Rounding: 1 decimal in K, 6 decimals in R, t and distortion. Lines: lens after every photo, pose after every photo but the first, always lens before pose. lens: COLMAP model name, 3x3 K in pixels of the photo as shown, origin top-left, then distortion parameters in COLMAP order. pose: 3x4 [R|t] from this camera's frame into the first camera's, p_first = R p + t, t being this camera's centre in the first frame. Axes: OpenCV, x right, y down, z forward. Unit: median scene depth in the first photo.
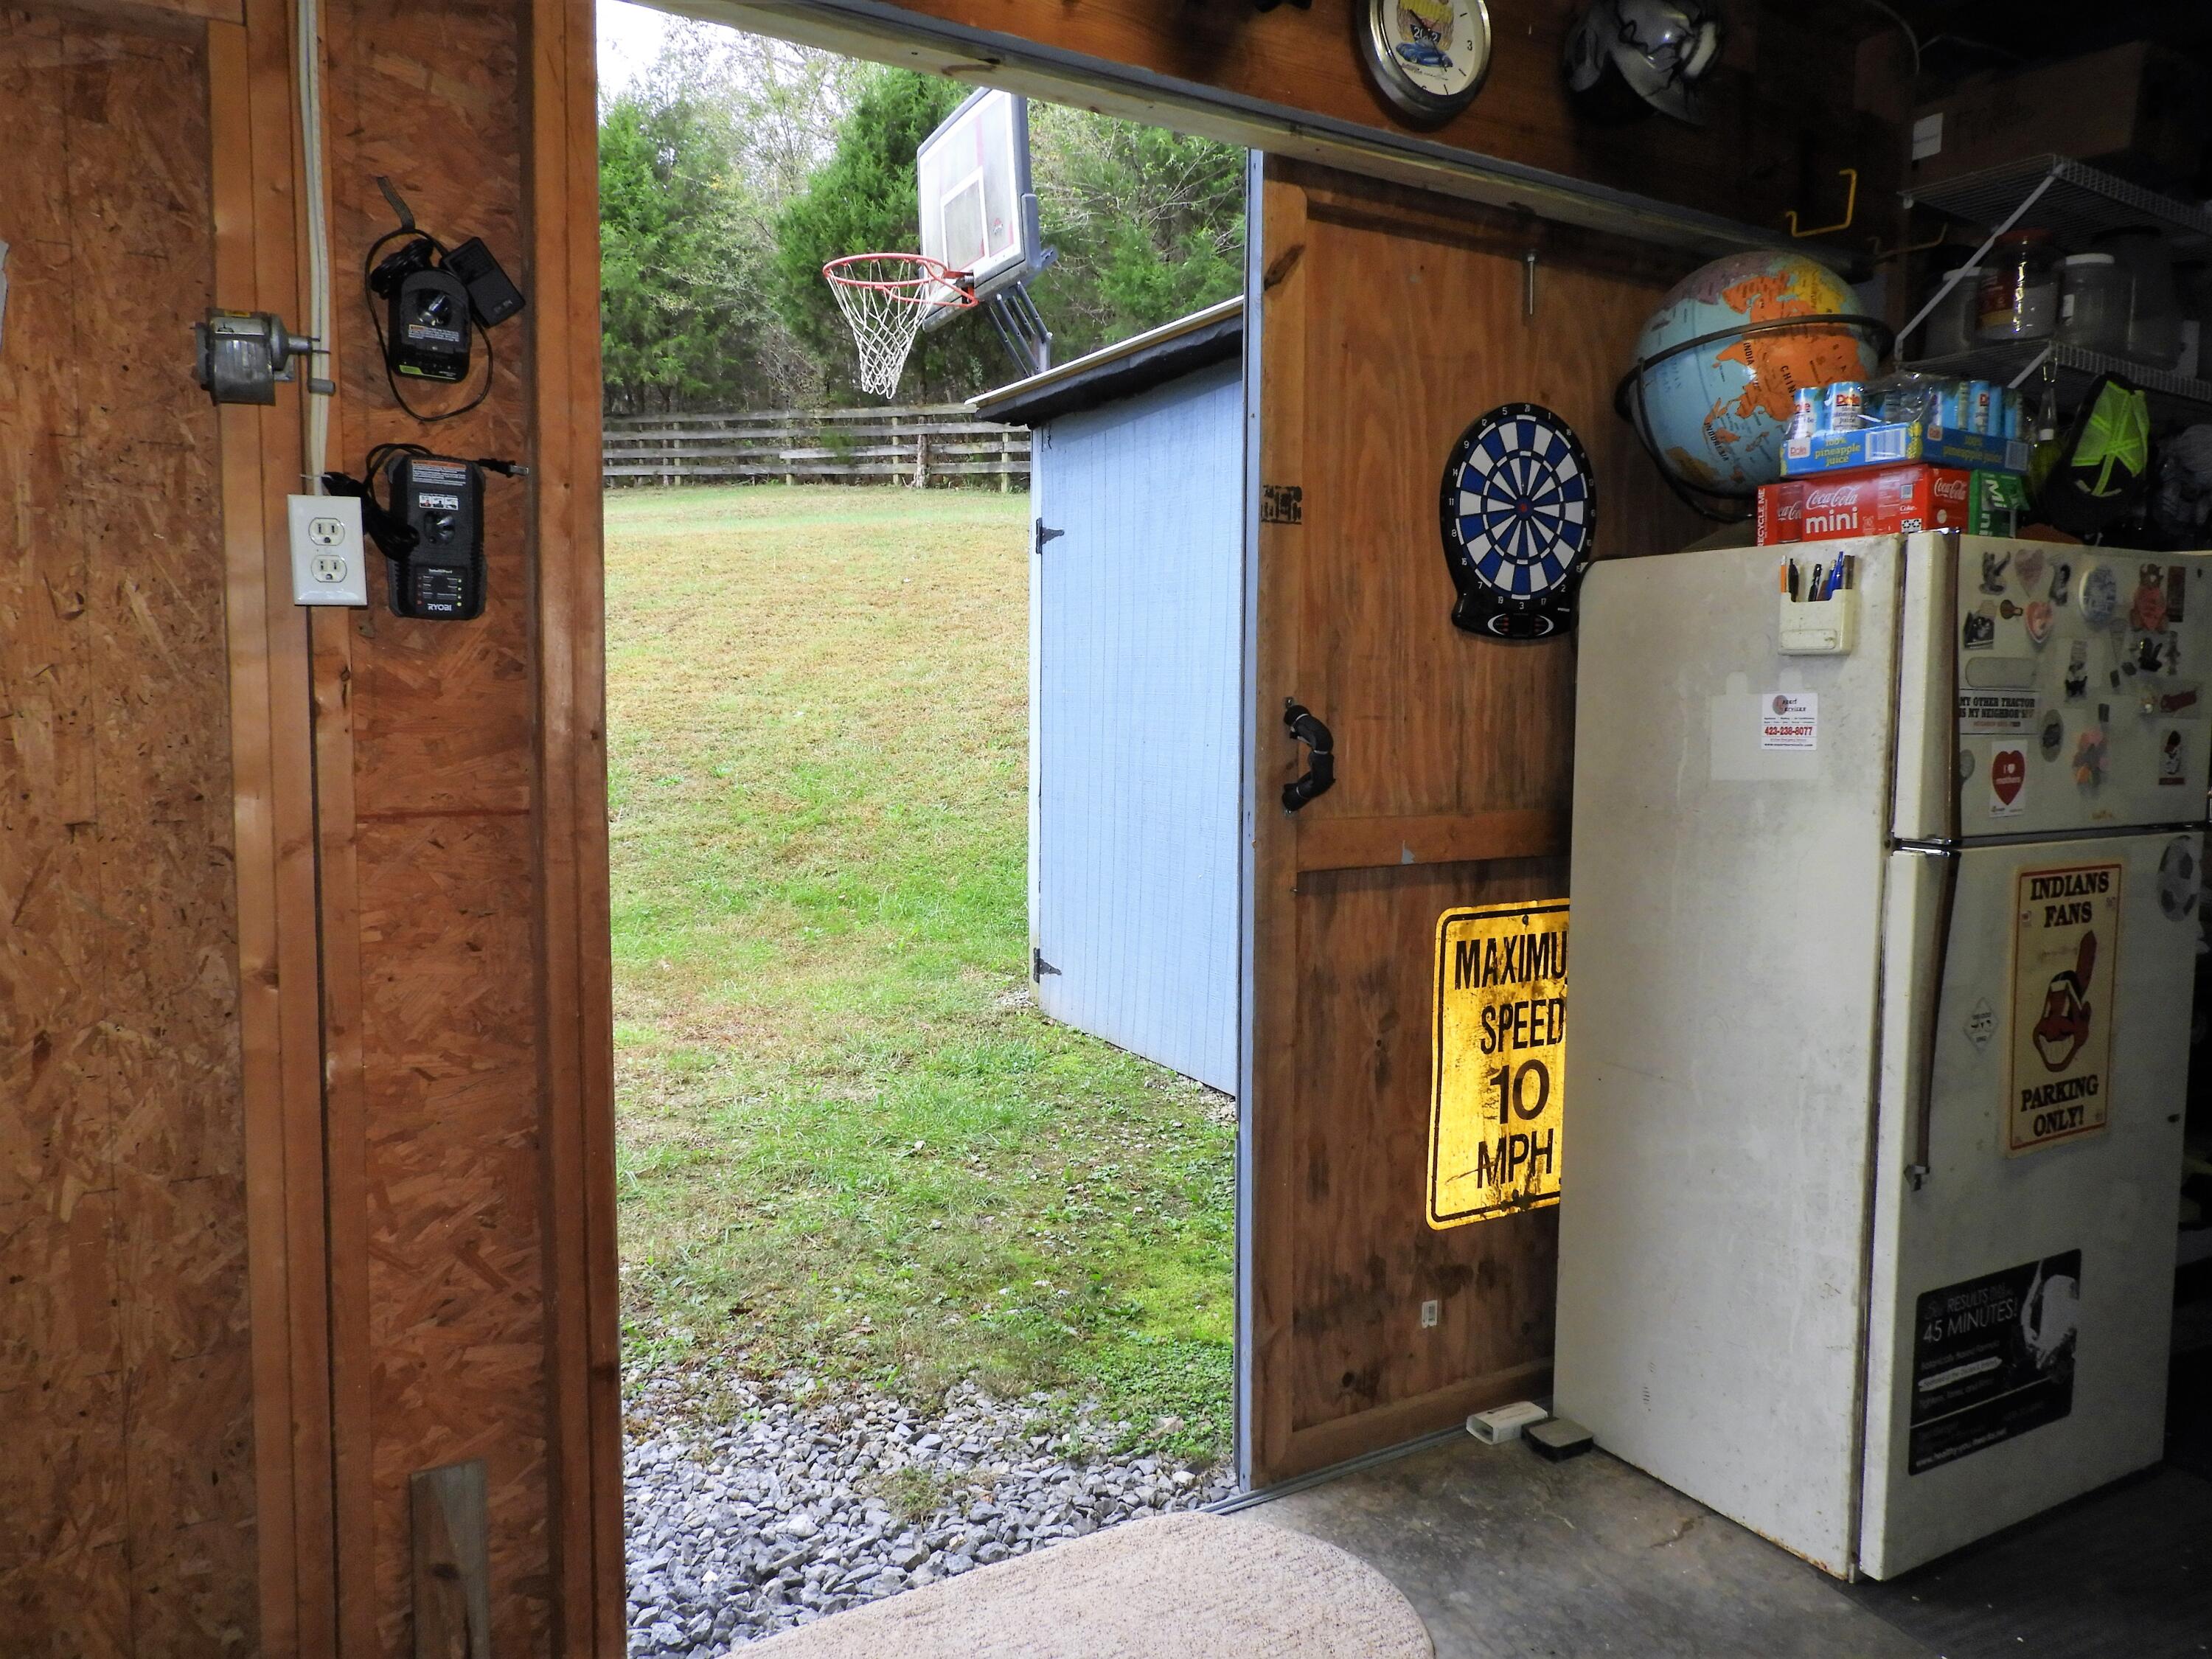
lens RADIAL K [[1569.0, 0, 1112.9], [0, 1569.0, 828.0], [0, 0, 1]] dist [-0.000194, 0.006965]
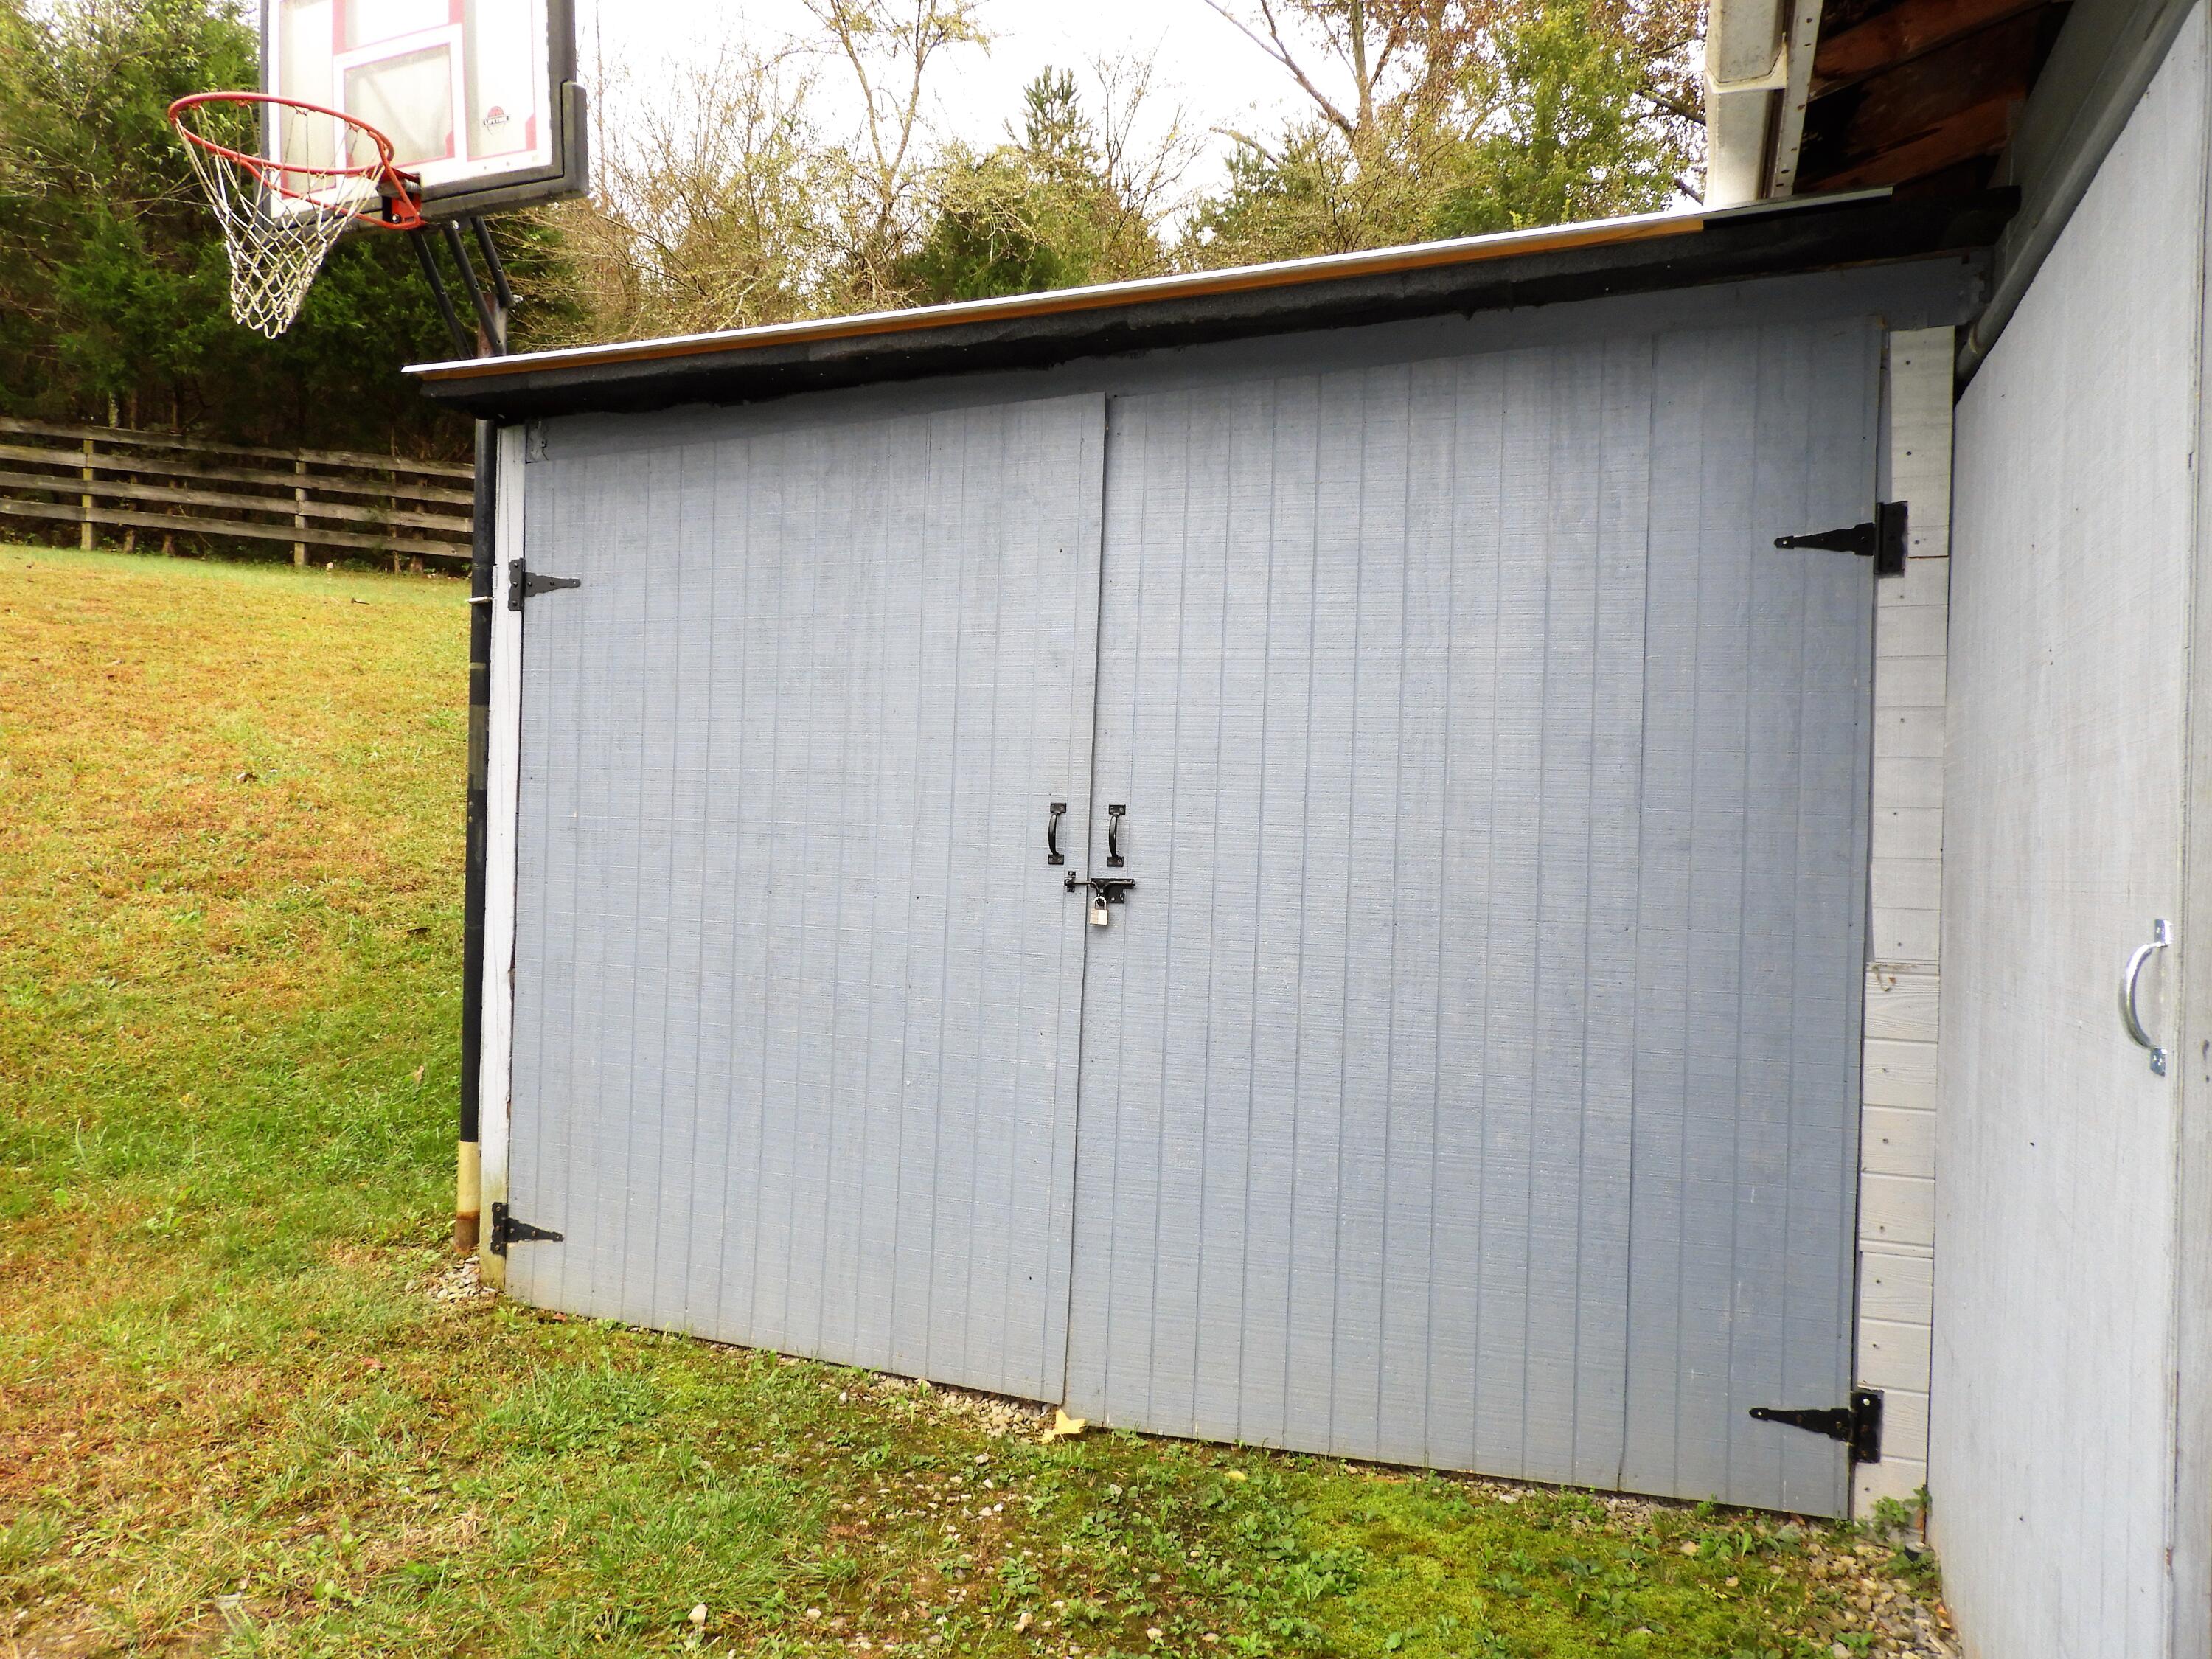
lens RADIAL K [[1569.0, 0, 1103.9], [0, 1569.0, 827.6], [0, 0, 1]] dist [-0.000194, 0.006965]
pose [[0.785657, 0.011199, 0.618561, -0.264781], [0.035870, 0.997330, -0.063616, -0.030128], [-0.617622, 0.072169, 0.783157, 0.323700]]
